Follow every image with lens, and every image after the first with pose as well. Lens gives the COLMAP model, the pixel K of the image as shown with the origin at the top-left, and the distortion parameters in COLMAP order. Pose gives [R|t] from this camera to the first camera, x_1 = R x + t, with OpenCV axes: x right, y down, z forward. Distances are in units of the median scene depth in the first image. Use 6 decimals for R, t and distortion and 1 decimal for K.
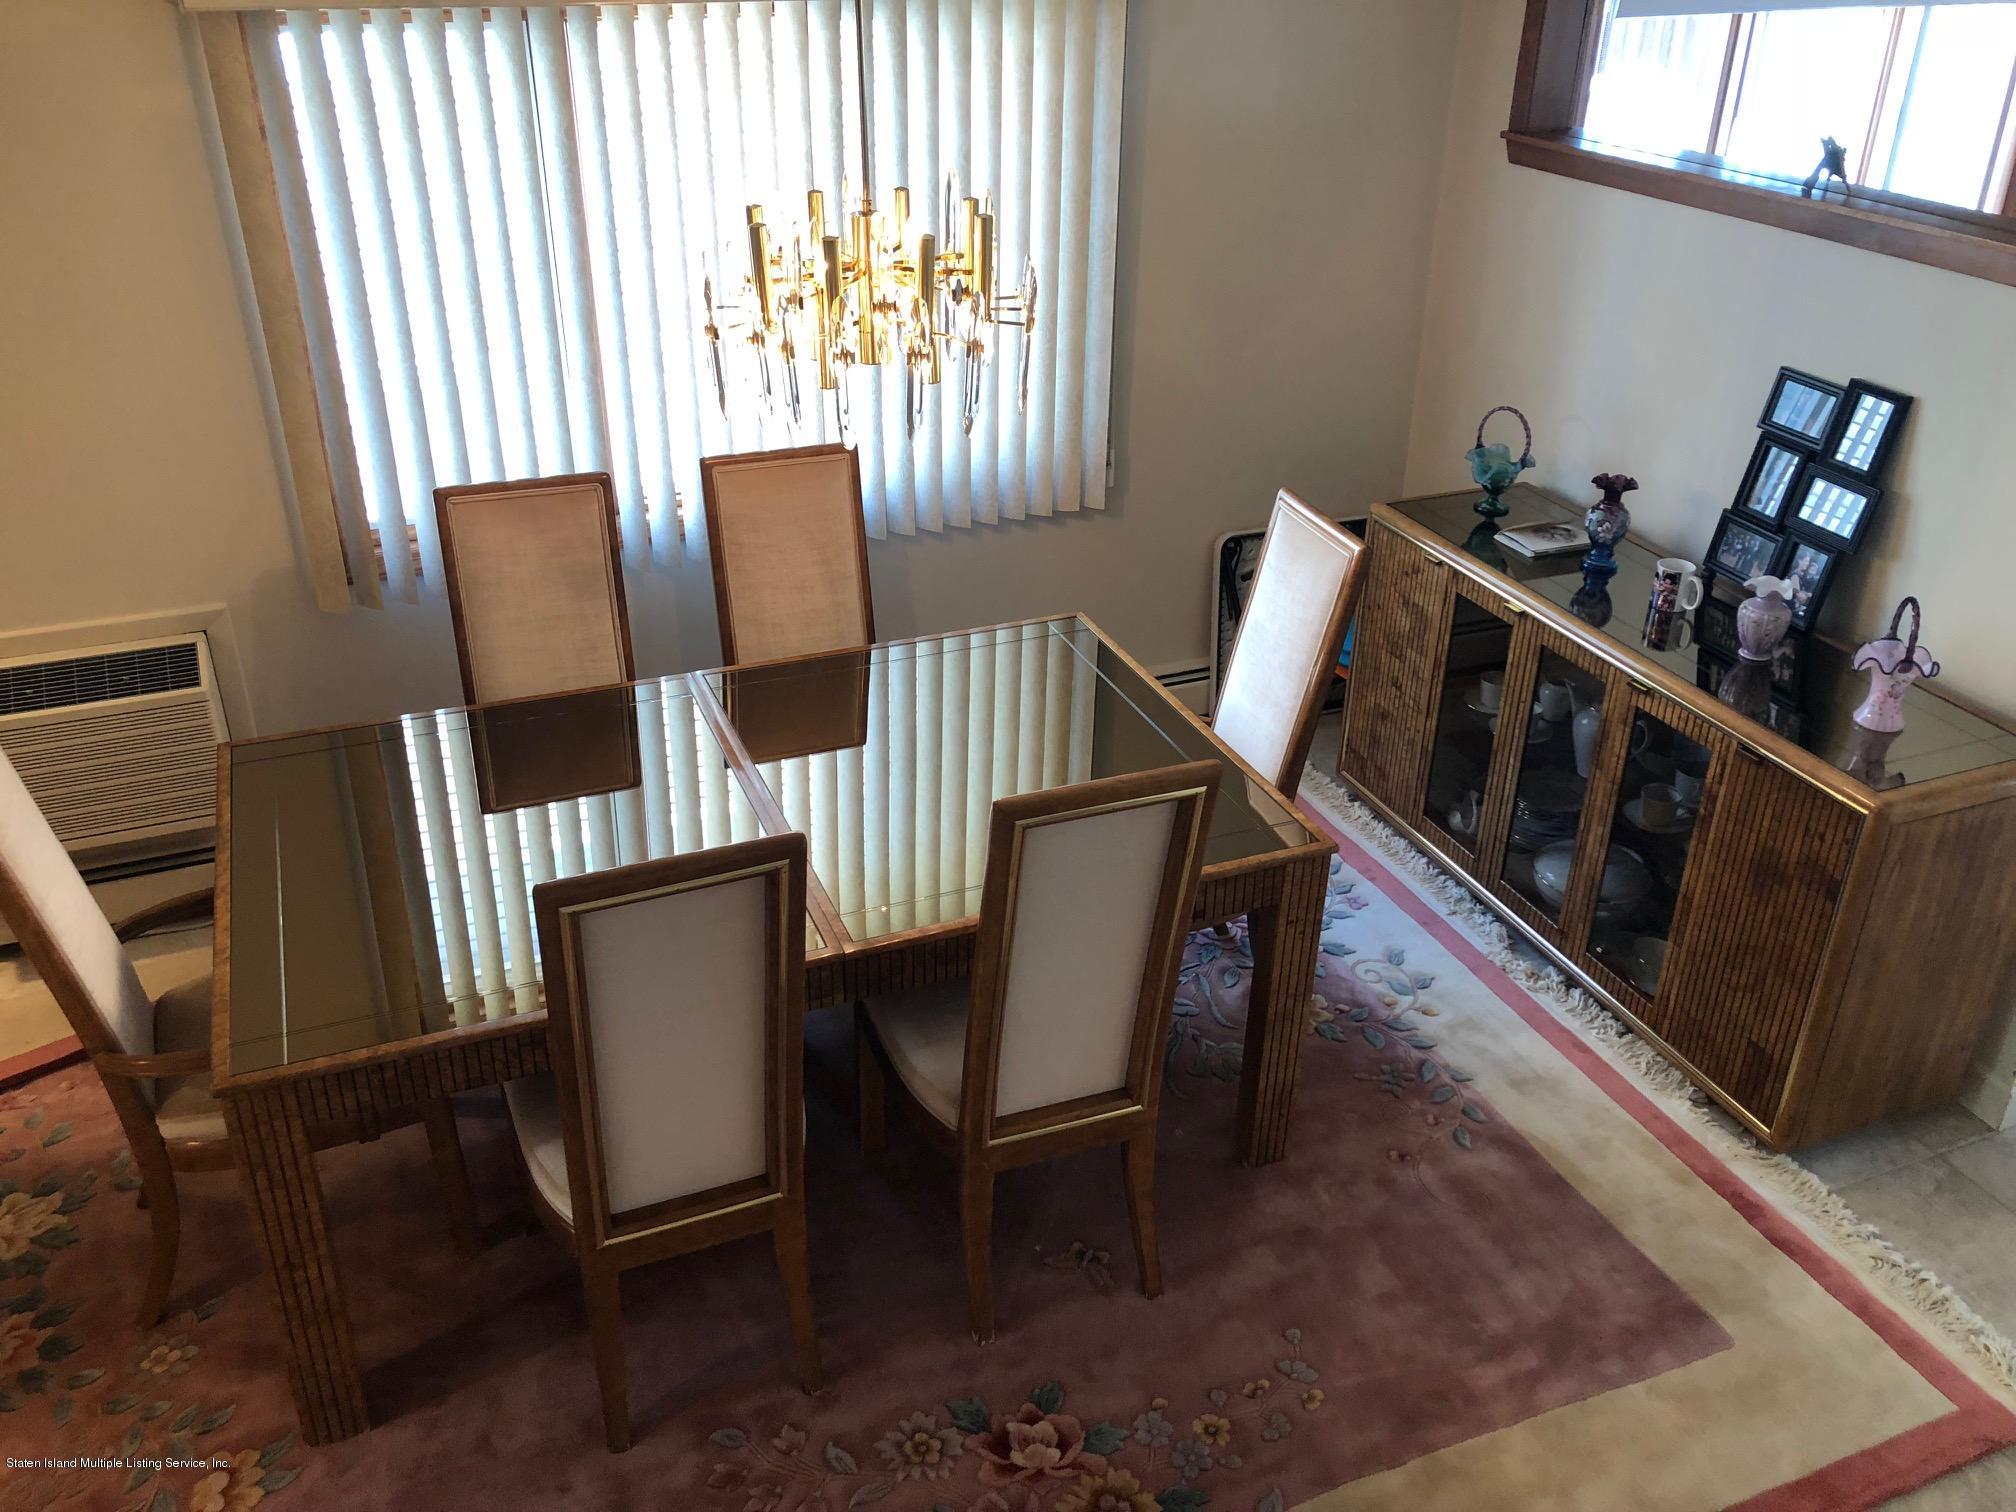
lens RADIAL K [[1680.1, 0, 1005.3], [0, 1680.1, 743.2], [0, 0, 1]] dist [0.016164, -0.010390]
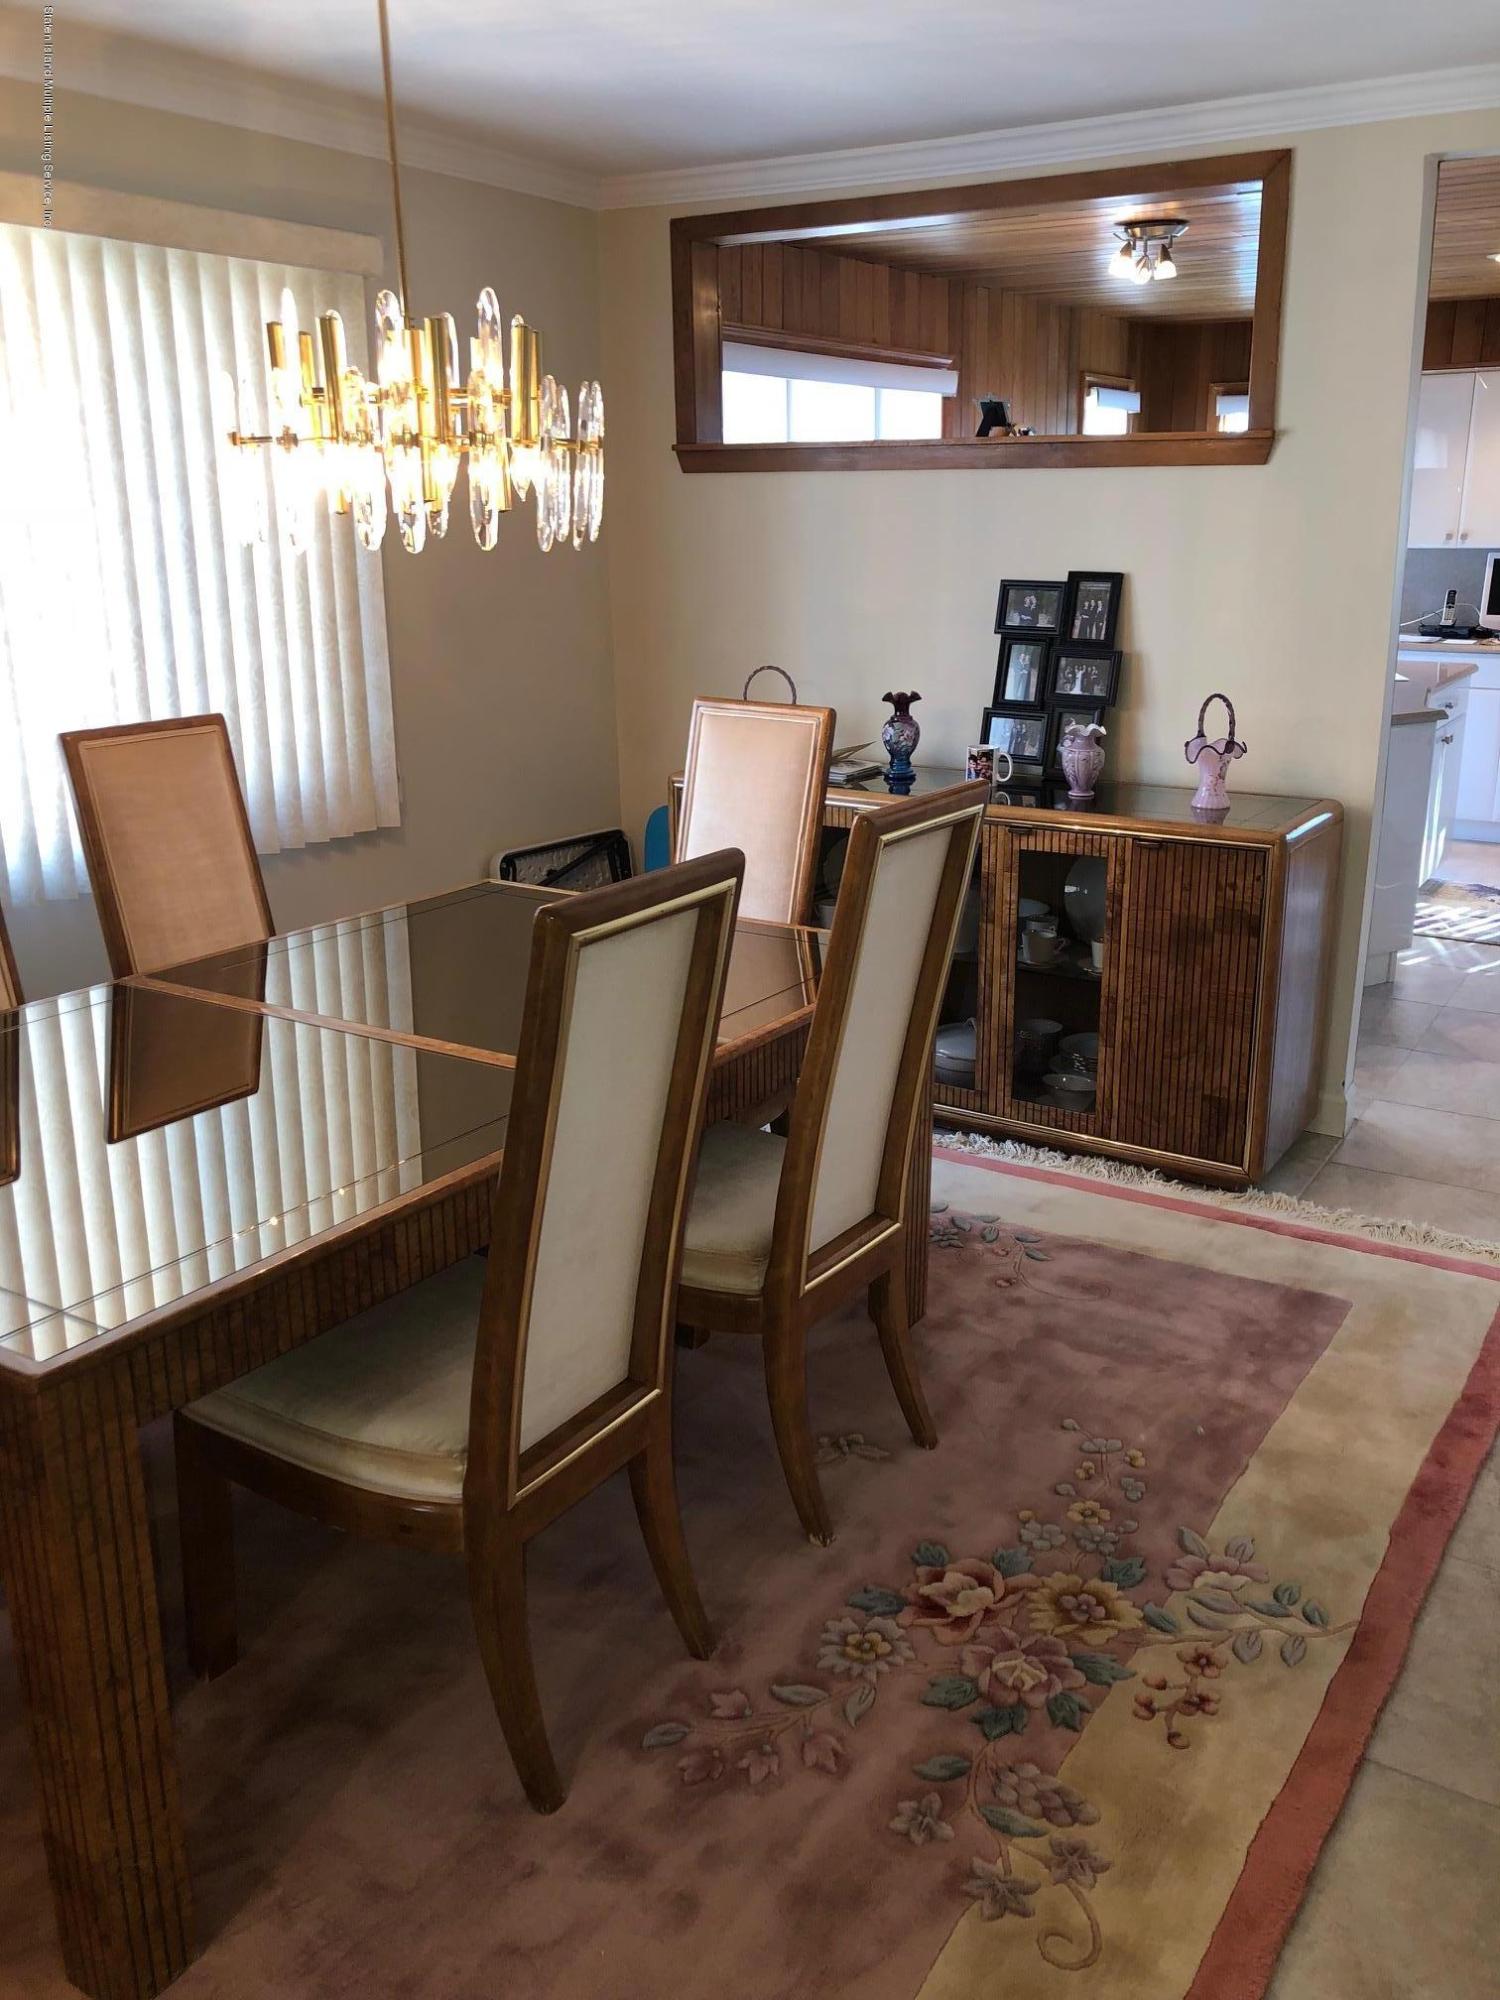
lens RADIAL K [[1666.8, 0, 763.0], [0, 1666.8, 1004.3], [0, 0, 1]] dist [0.016164, -0.010390]
pose [[0.803808, -0.172723, 0.569262, -0.451932], [0.289718, 0.949431, -0.121015, 0.175808], [-0.519573, 0.262198, 0.813201, 0.229996]]
